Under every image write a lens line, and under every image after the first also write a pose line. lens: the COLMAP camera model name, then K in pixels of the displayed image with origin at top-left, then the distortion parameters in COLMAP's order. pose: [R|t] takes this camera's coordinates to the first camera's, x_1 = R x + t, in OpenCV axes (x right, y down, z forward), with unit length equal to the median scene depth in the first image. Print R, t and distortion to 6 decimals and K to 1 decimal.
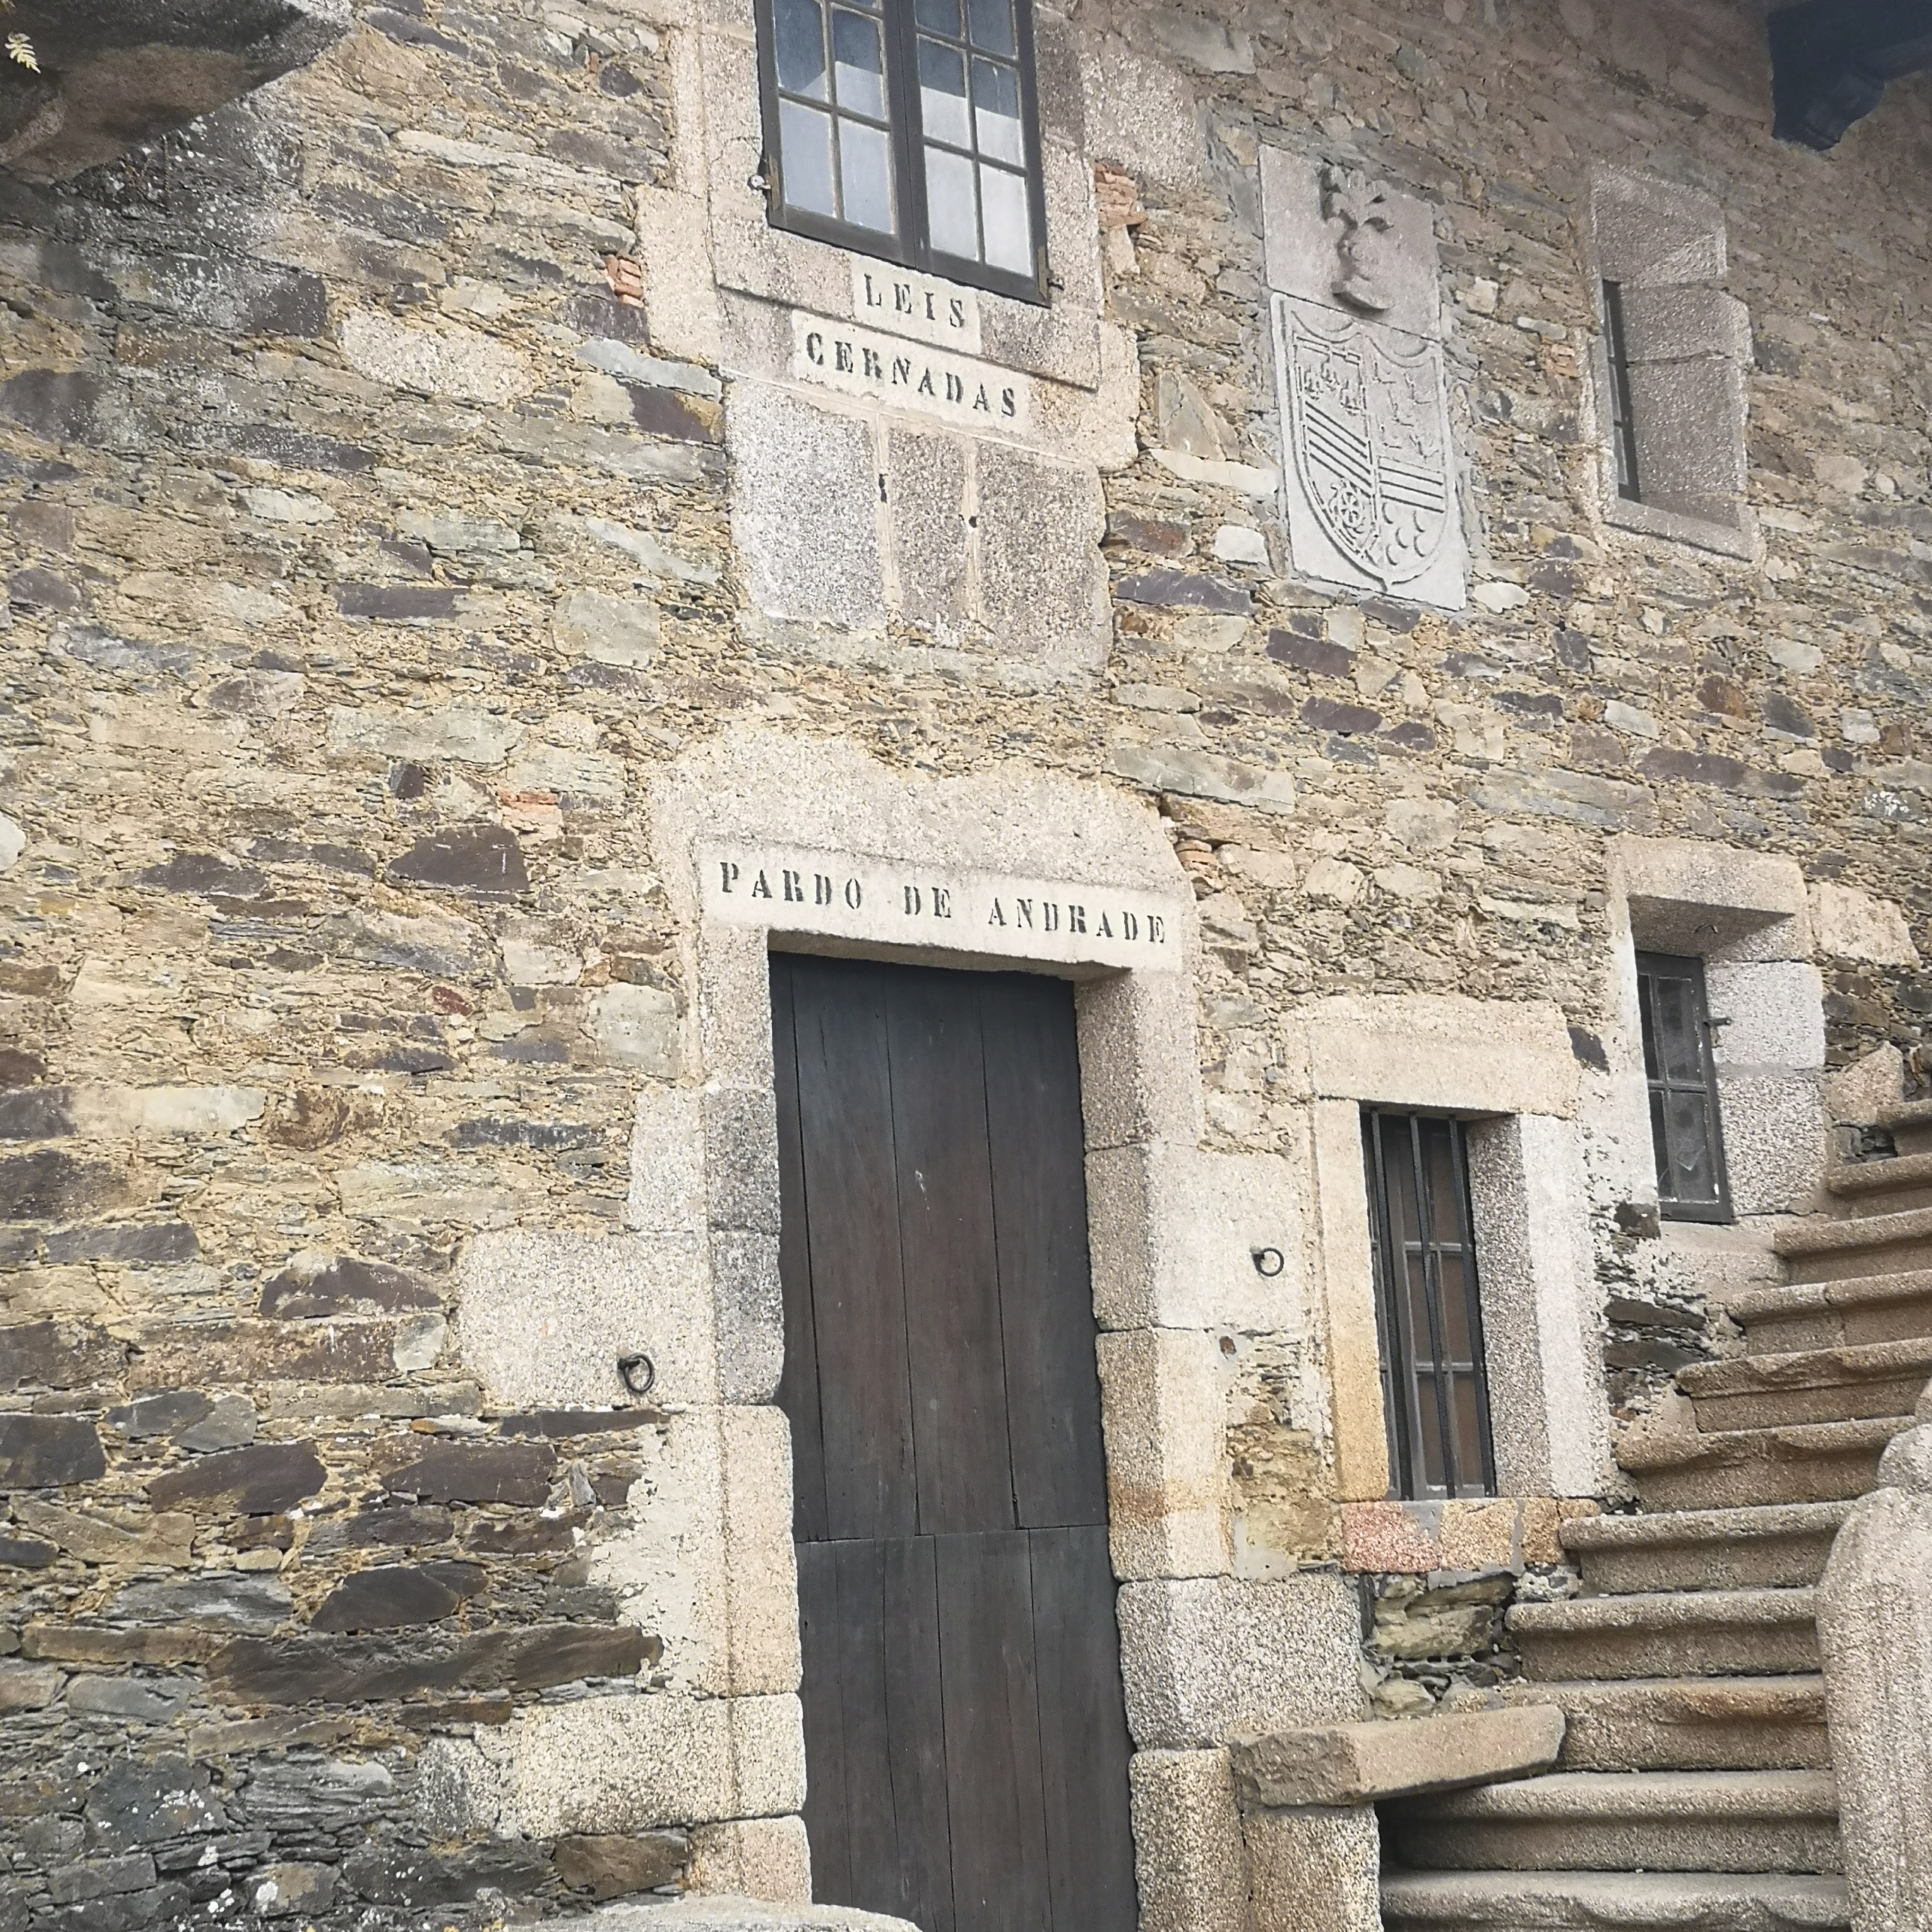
lens RADIAL K [[3794.5, 0, 966.3], [0, 3794.5, 960.1], [0, 0, 1]] dist [0.089641, 0.000000]
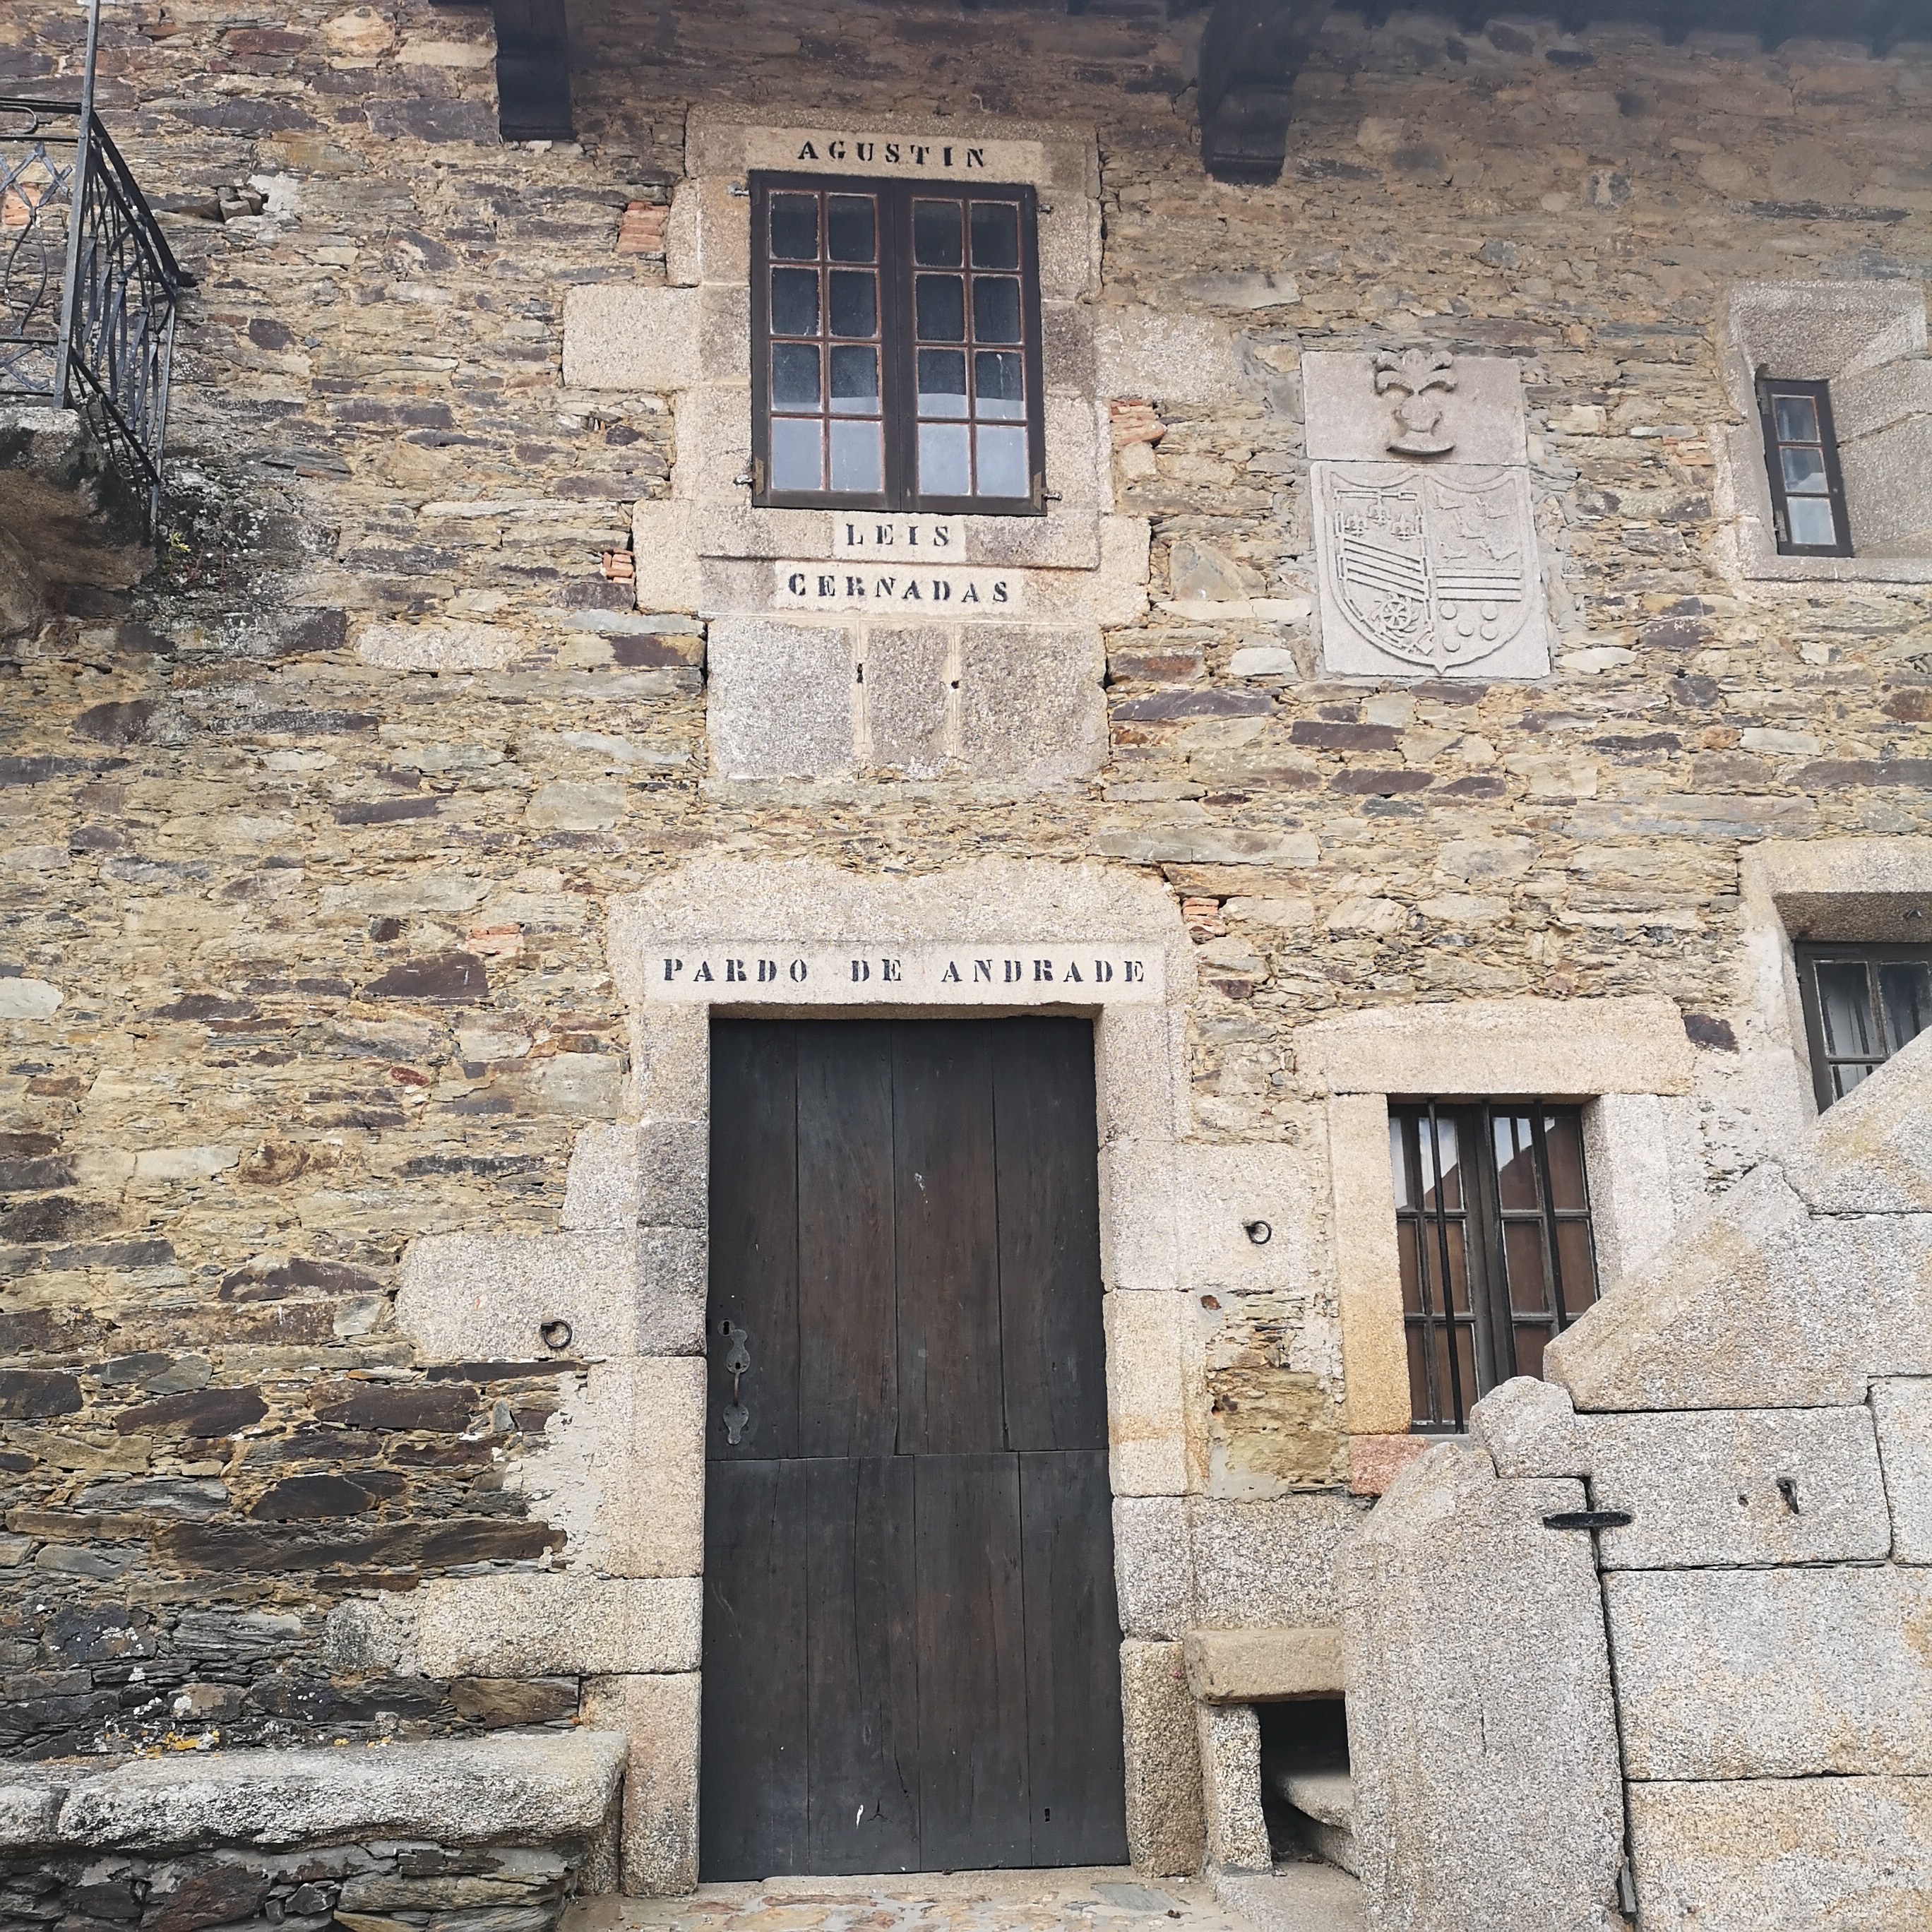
lens RADIAL K [[2000.9, 0, 953.8], [0, 2000.9, 965.4], [0, 0, 1]] dist [0.047316, 0.000000]
pose [[0.770163, -0.118252, -0.626790, 0.433037], [0.080519, 0.992828, -0.088372, 0.045138], [0.632745, 0.017593, 0.774160, 0.457271]]
